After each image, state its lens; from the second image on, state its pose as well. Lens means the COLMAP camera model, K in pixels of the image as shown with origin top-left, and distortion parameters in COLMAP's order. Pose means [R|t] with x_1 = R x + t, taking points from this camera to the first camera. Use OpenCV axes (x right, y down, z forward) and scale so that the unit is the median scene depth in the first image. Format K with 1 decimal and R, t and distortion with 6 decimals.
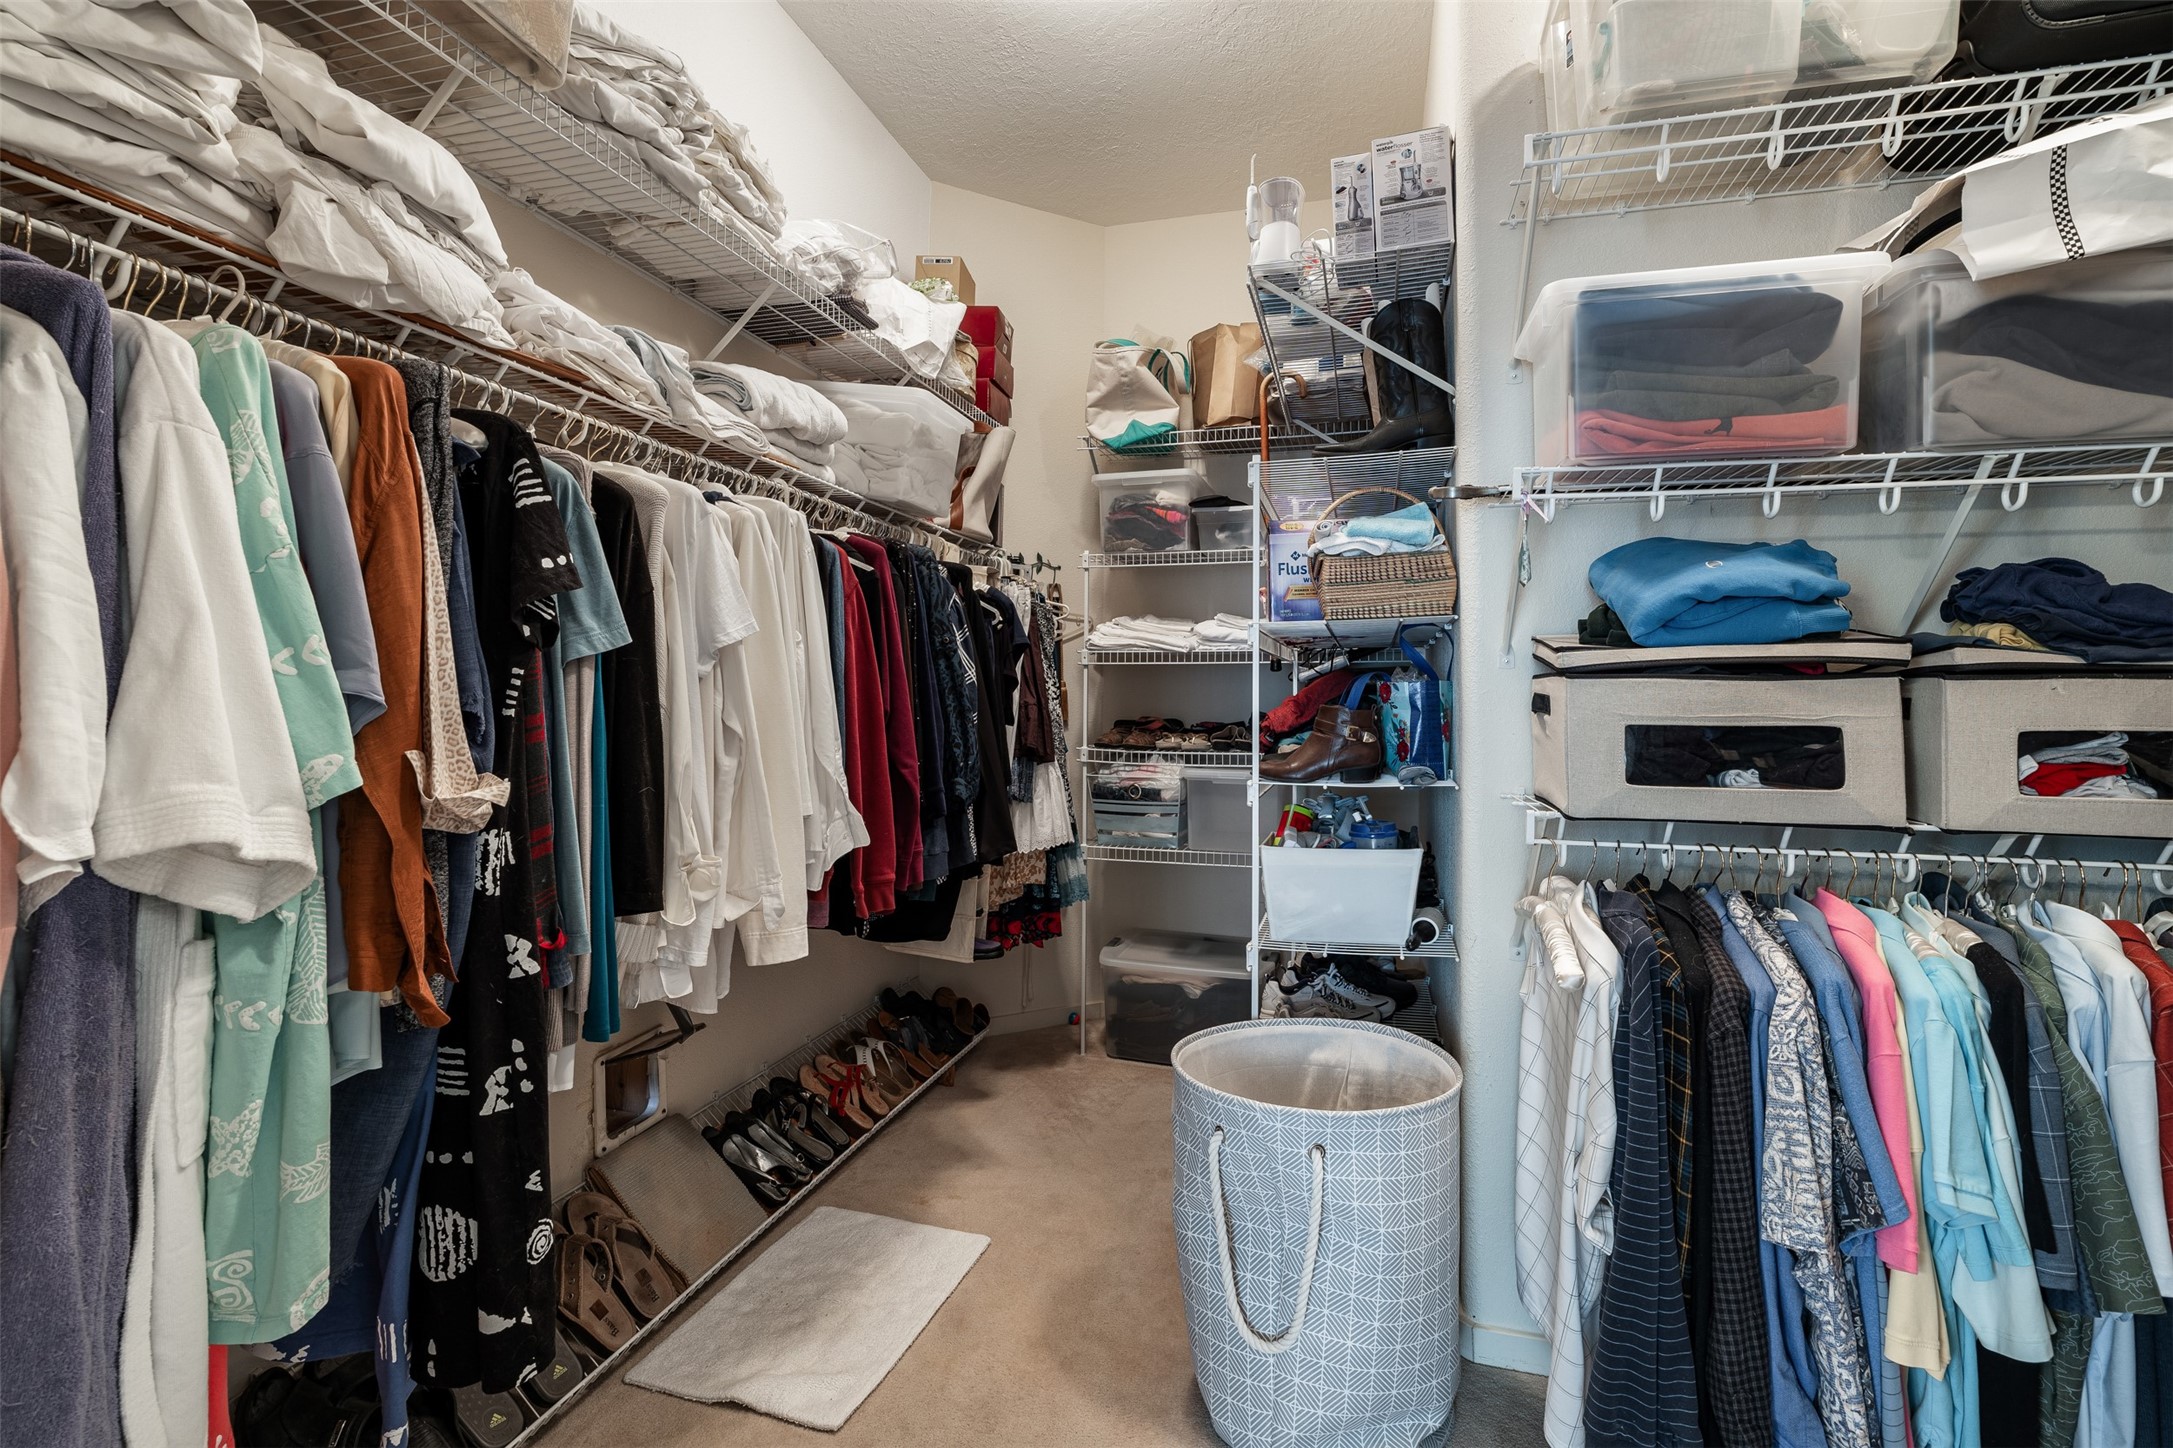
lens RADIAL K [[1000.5, 0, 1077.9], [0, 1000.5, 668.0], [0, 0, 1]] dist [-0.008172, 0.001653]
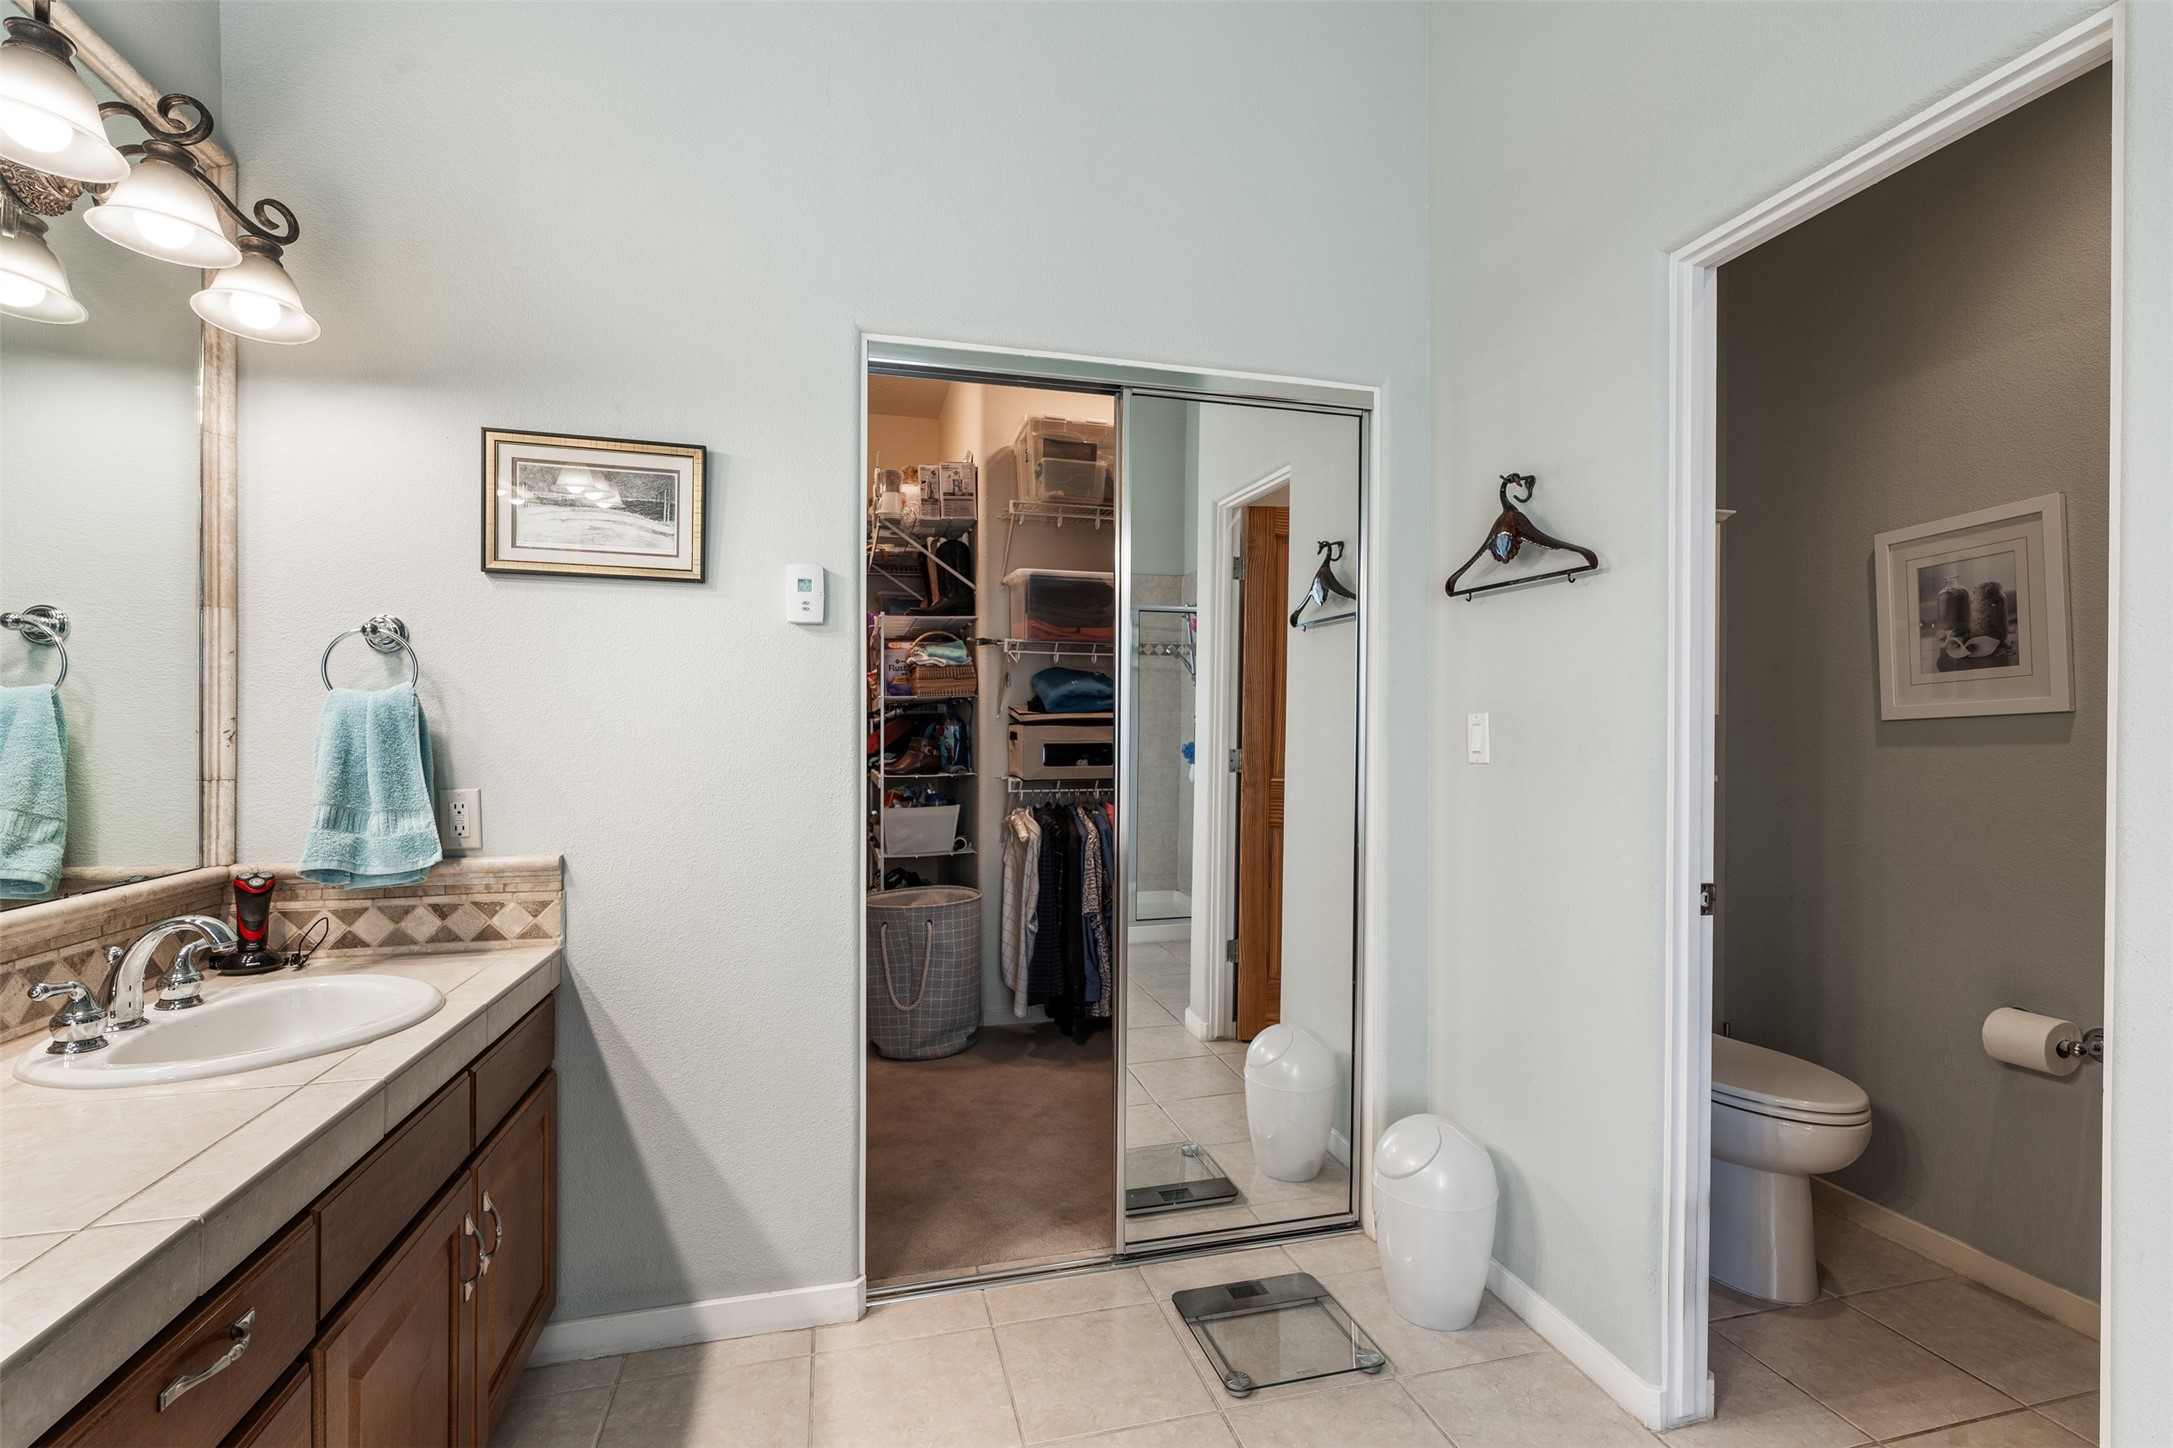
lens RADIAL K [[1000.5, 0, 1089.1], [0, 1000.5, 728.9], [0, 0, 1]] dist [-0.008172, 0.001653]
pose [[0.858730, -0.001591, 0.512426, -0.620486], [-0.011246, 0.999696, 0.021951, -0.036120], [-0.512305, -0.024613, 0.858451, -1.173855]]
